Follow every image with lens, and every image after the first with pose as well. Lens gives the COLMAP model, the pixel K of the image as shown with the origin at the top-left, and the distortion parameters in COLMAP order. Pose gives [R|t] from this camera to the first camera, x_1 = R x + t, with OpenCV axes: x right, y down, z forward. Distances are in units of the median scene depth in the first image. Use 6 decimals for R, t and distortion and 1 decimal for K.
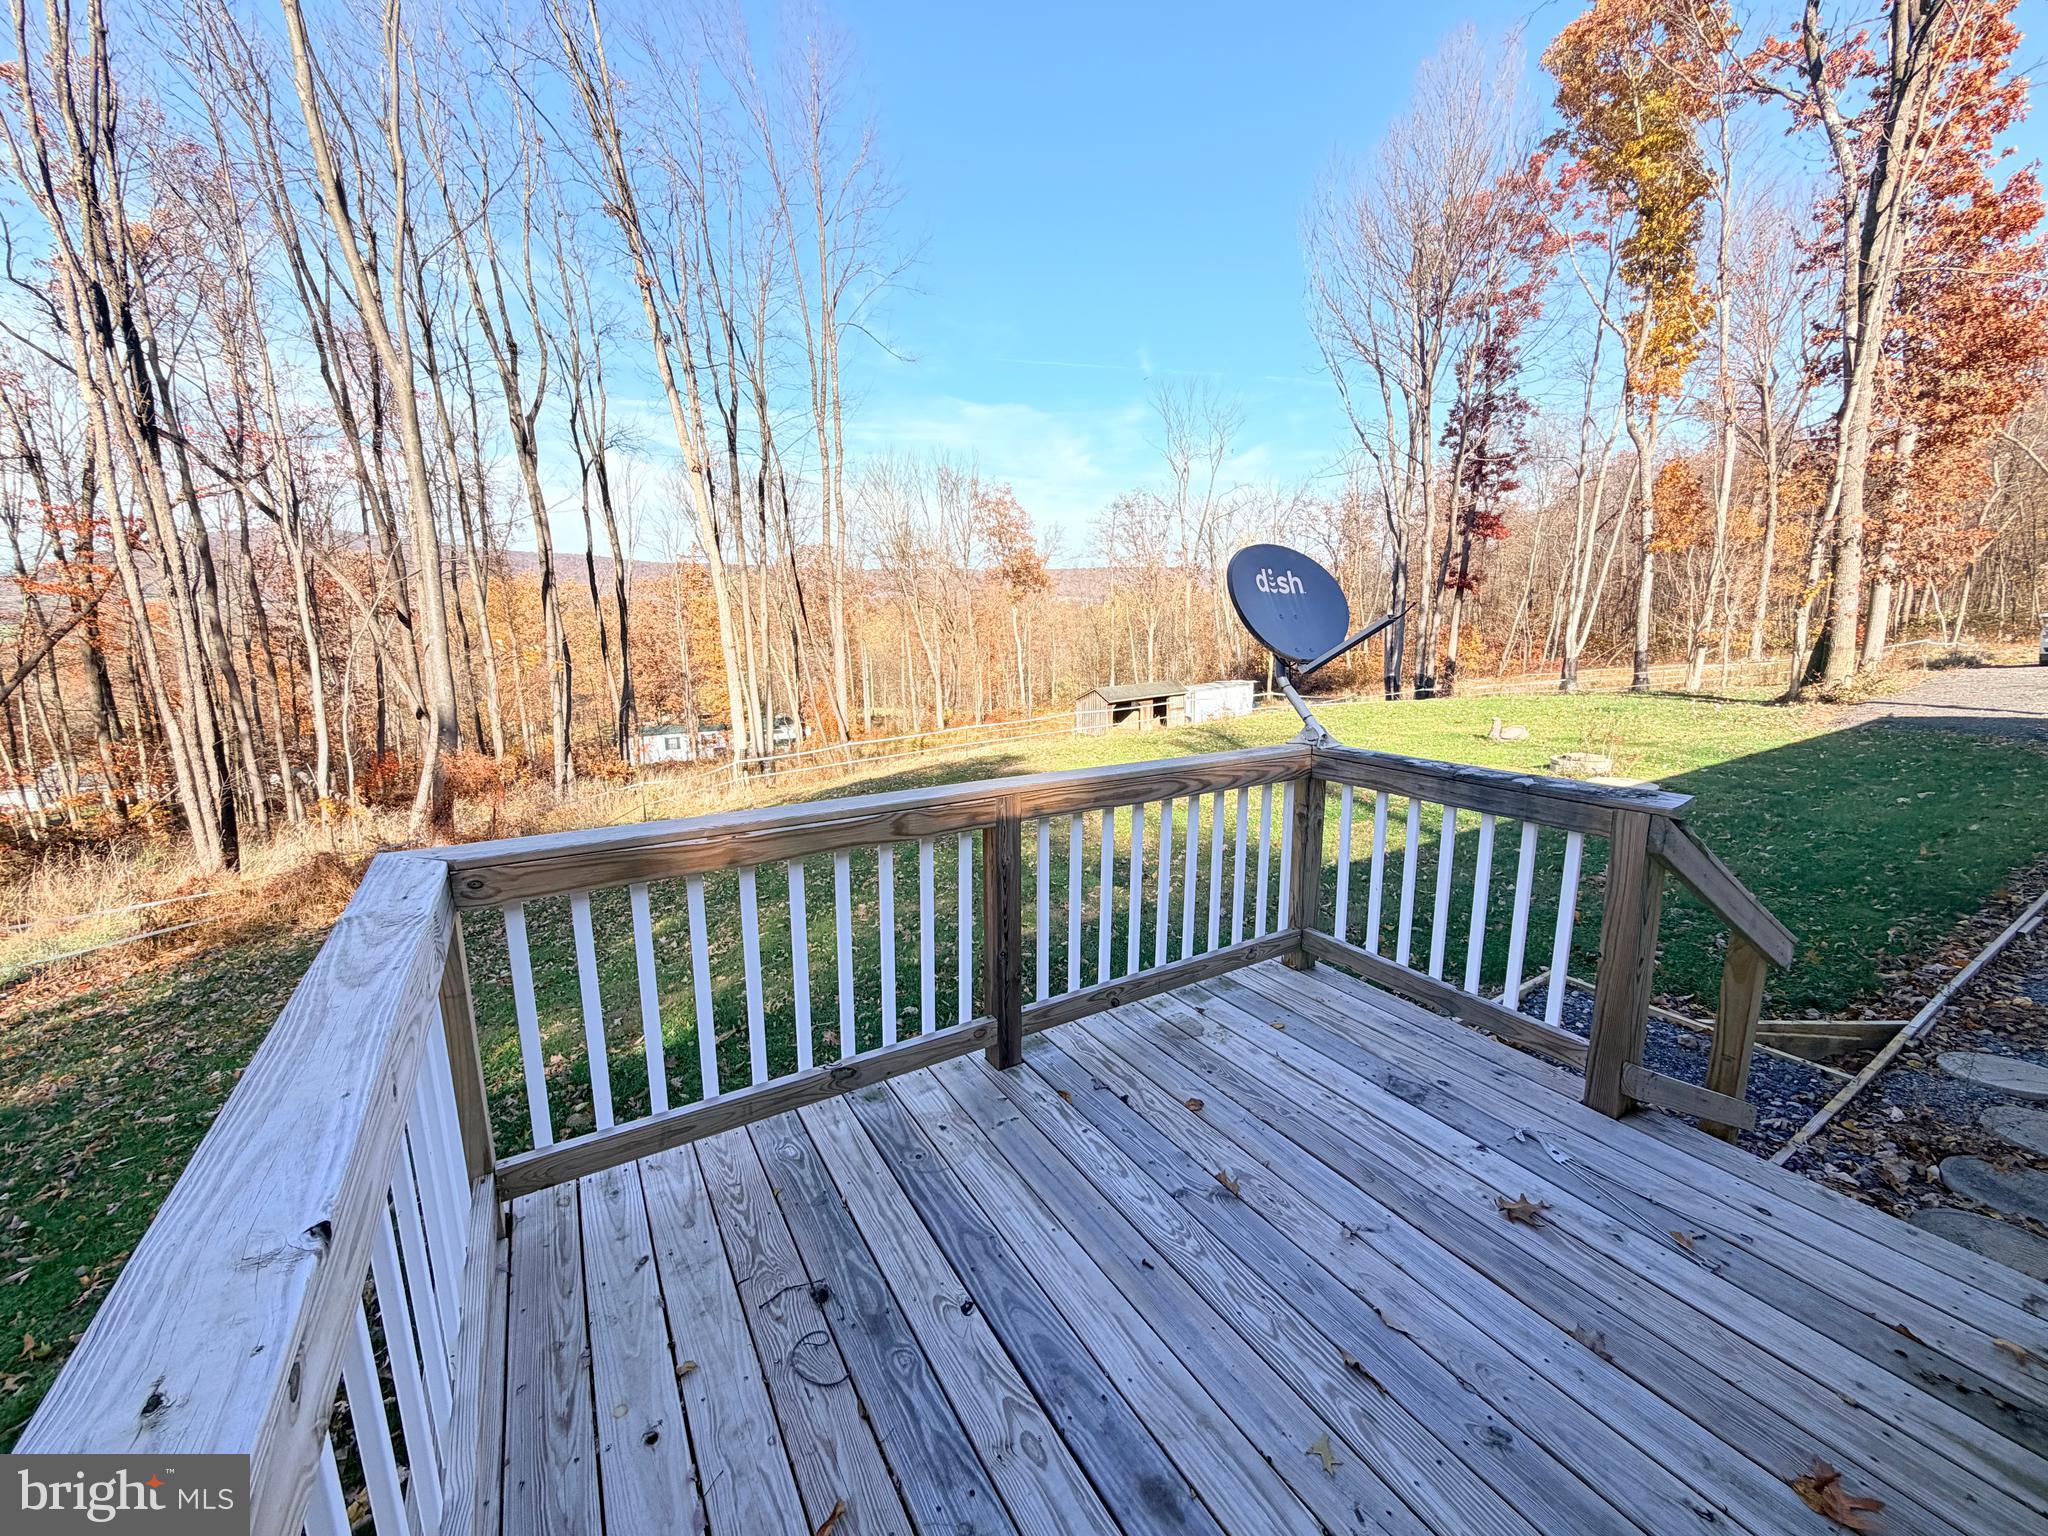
lens RADIAL K [[818.9, 0, 1026.2], [0, 818.9, 766.6], [0, 0, 1]] dist [-0.000360, 0.000761]
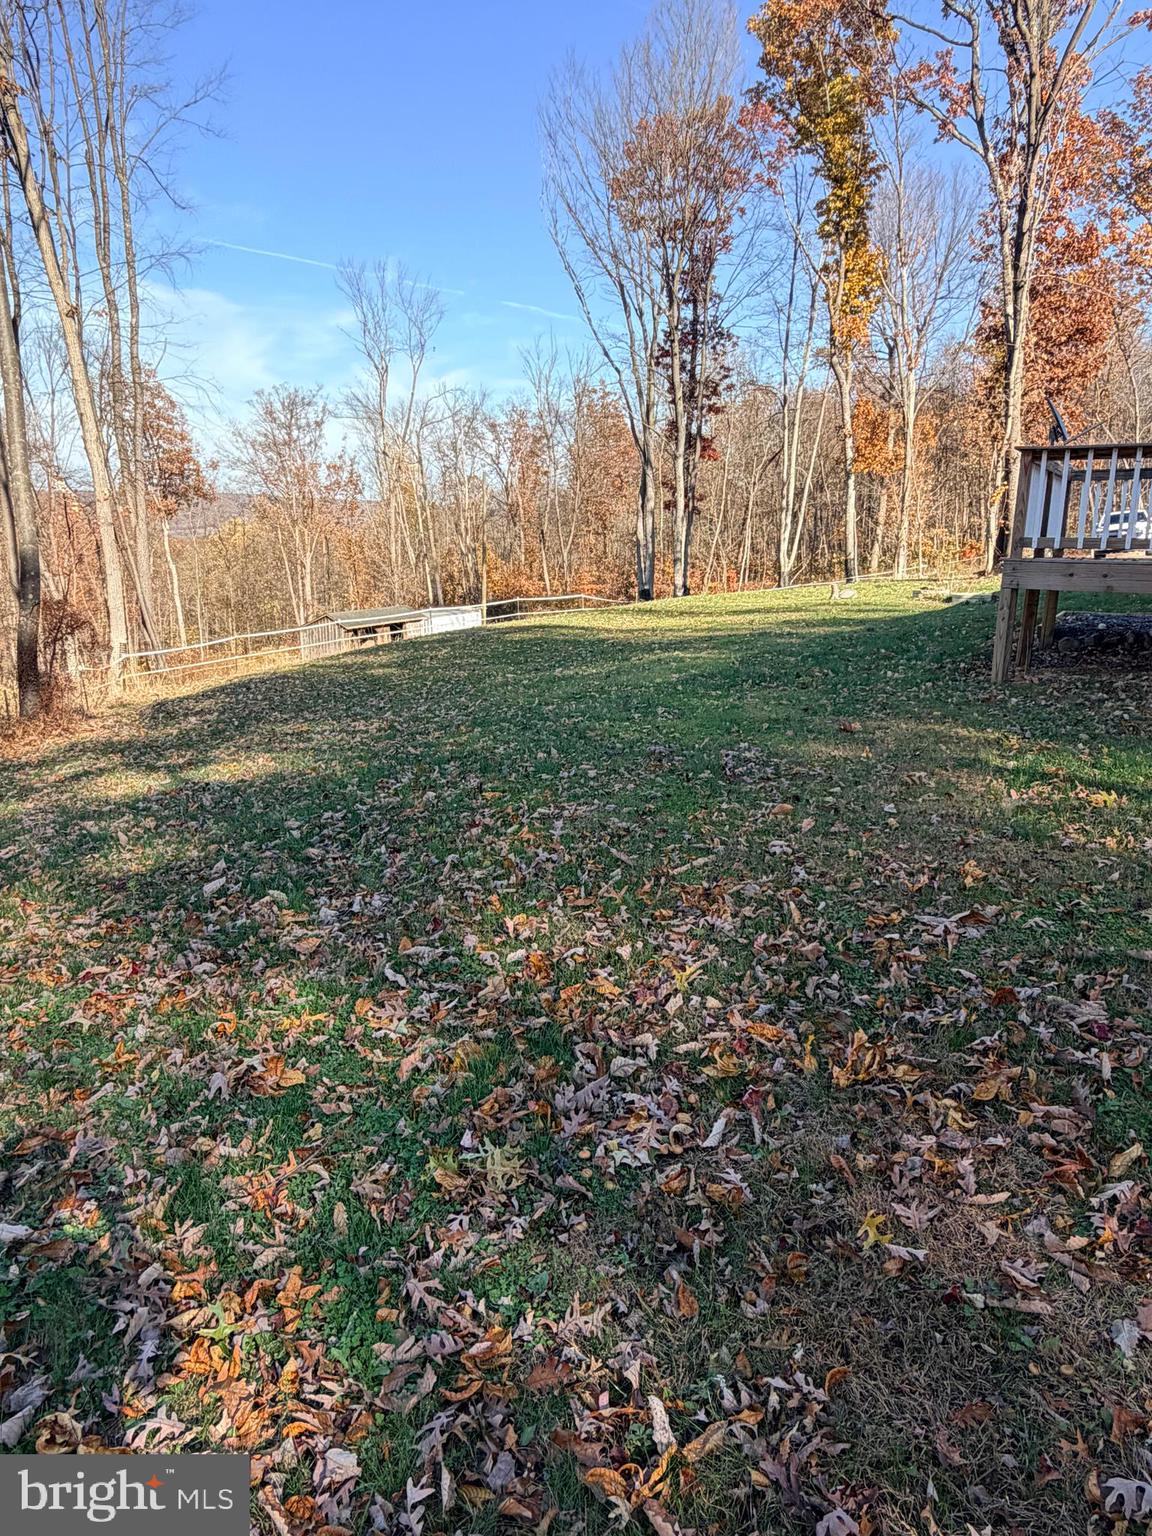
lens RADIAL K [[1042.2, 0, 574.3], [0, 1042.2, 766.2], [0, 0, 1]] dist [0.000177, 0.001981]
pose [[0.892200, -0.080175, 0.444467, -0.290884], [0.073976, 0.996769, 0.031305, 0.078422], [-0.445541, 0.004949, 0.895248, -0.152504]]
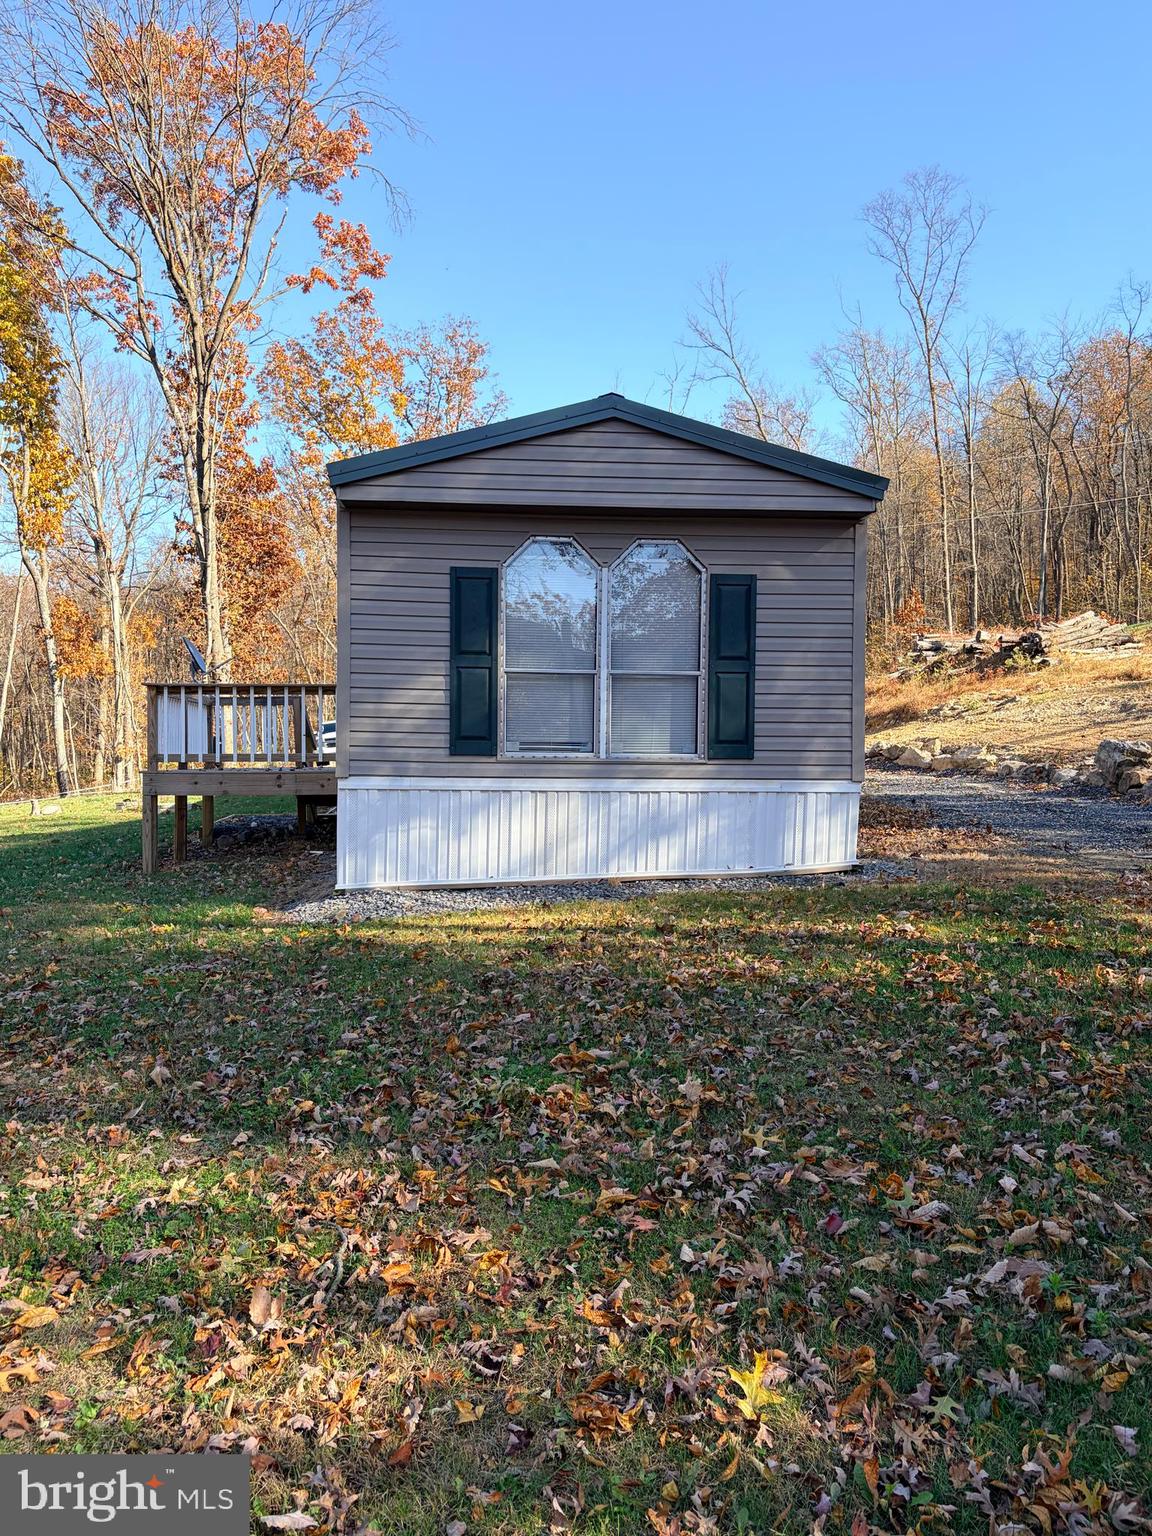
lens RADIAL K [[1252.7, 0, 574.4], [0, 1252.7, 775.2], [0, 0, 1]] dist [0.017986, -0.006726]
pose [[0.457380, -0.014511, 0.889153, -0.363782], [0.179597, 0.980771, -0.076379, 0.099511], [-0.870947, 0.194623, 0.451191, -0.268899]]
